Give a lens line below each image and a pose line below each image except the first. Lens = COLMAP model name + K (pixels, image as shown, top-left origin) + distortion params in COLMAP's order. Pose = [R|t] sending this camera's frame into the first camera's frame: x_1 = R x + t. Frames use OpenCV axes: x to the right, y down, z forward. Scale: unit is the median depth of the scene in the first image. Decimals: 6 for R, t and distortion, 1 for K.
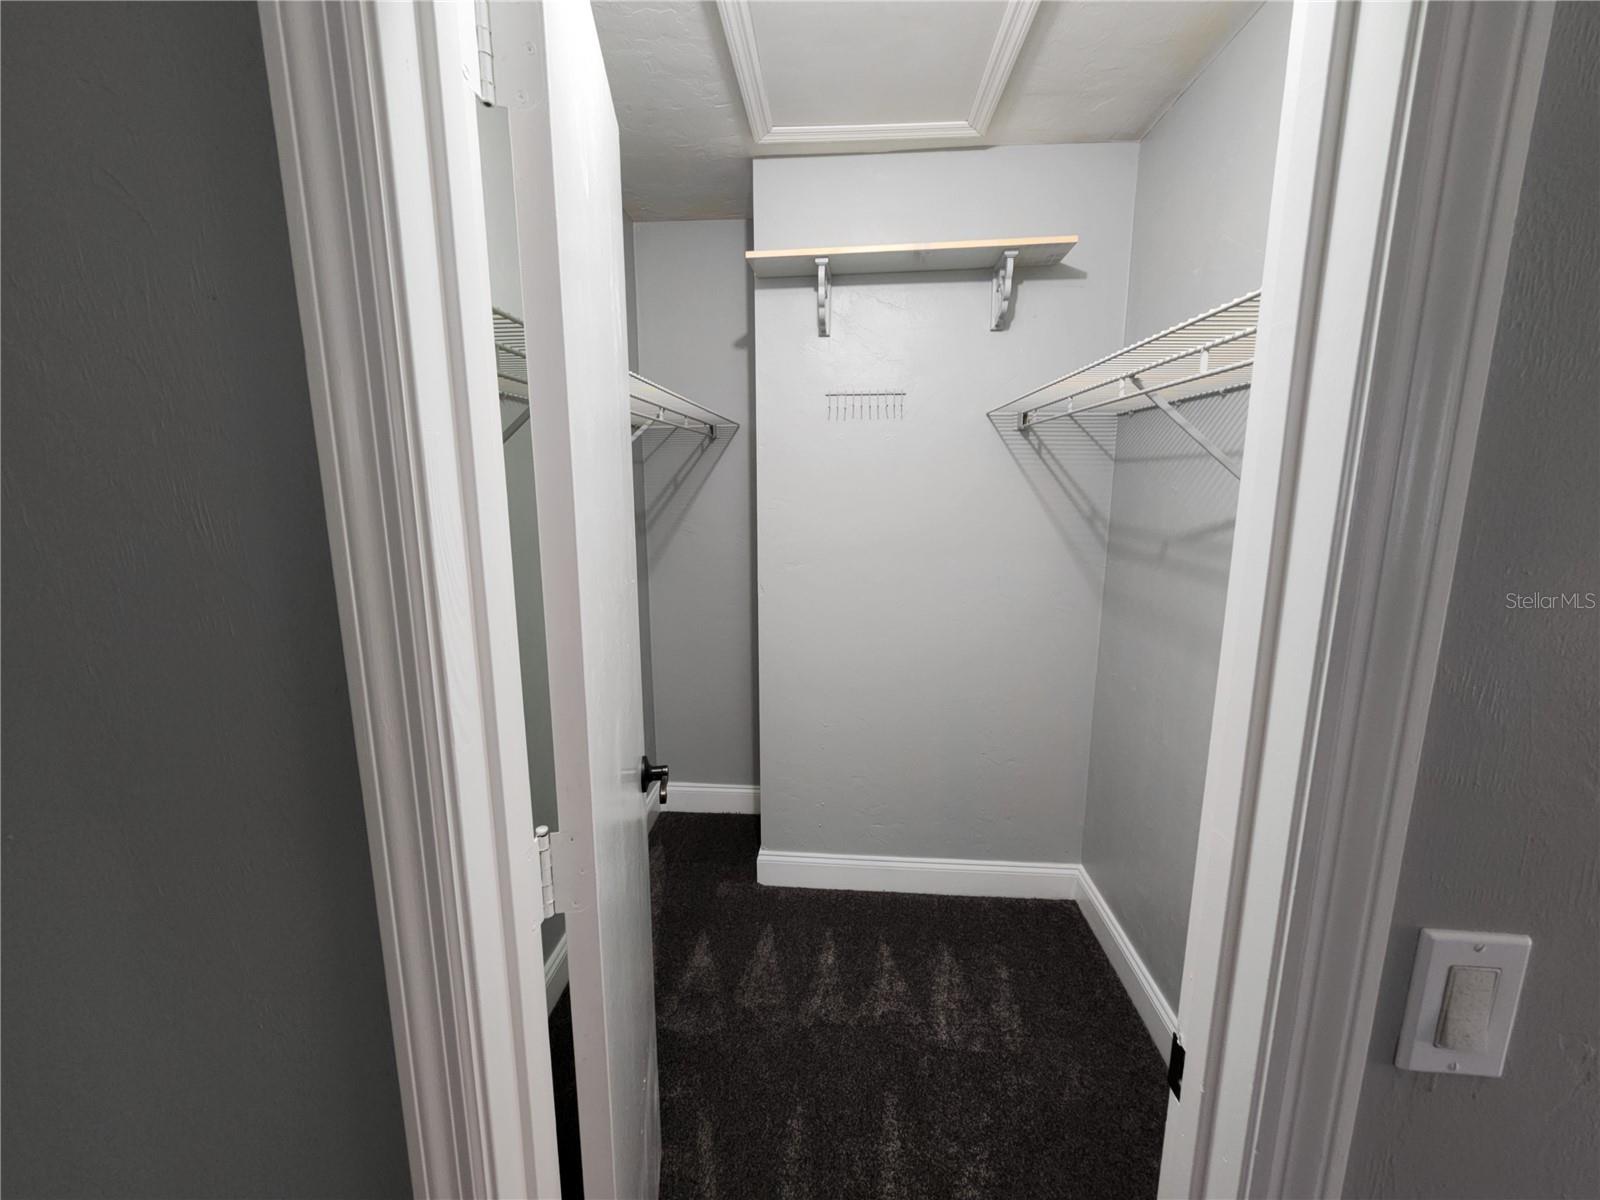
lens RADIAL K [[660.6, 0, 799.9], [0, 660.6, 598.4], [0, 0, 1]] dist [0.001115, 0.001513]
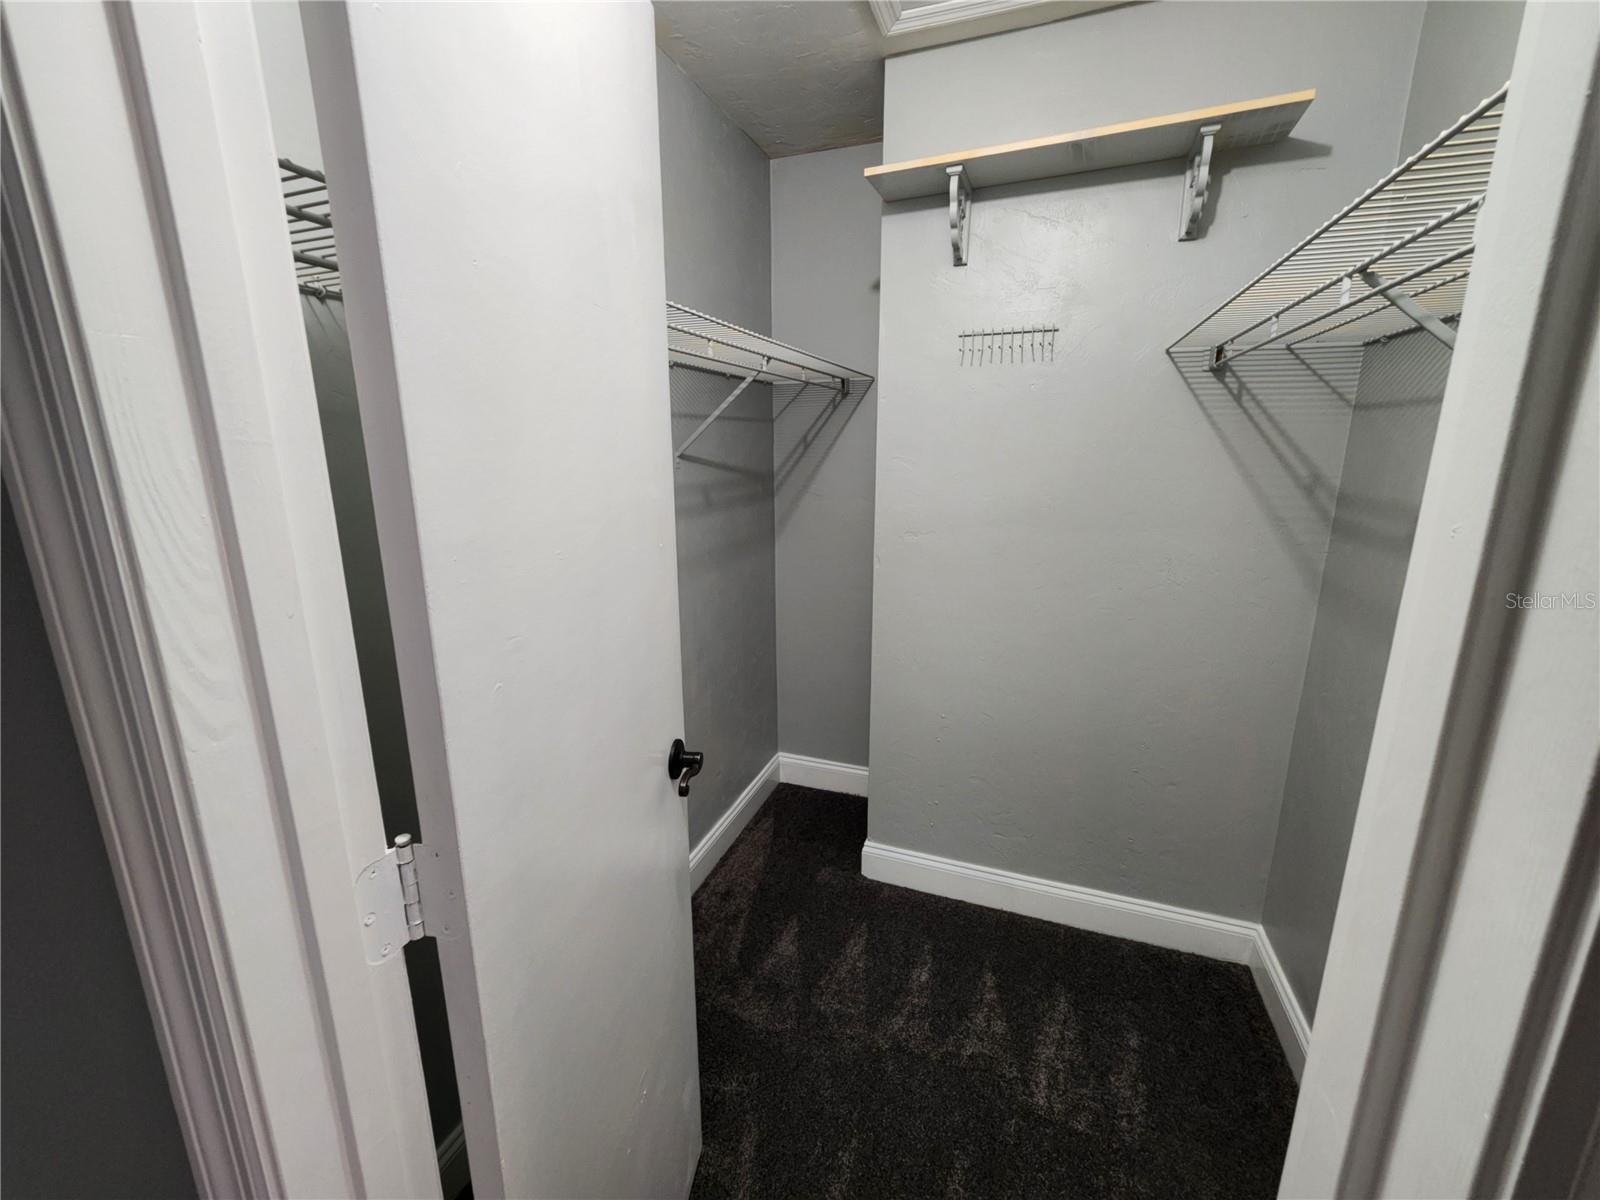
lens RADIAL K [[660.6, 0, 799.3], [0, 660.6, 597.8], [0, 0, 1]] dist [0.001115, 0.001513]
pose [[0.960335, 0.061604, -0.271959, 0.100230], [-0.048472, 0.997323, 0.054747, -0.007720], [0.274604, -0.039393, 0.960750, 0.116912]]
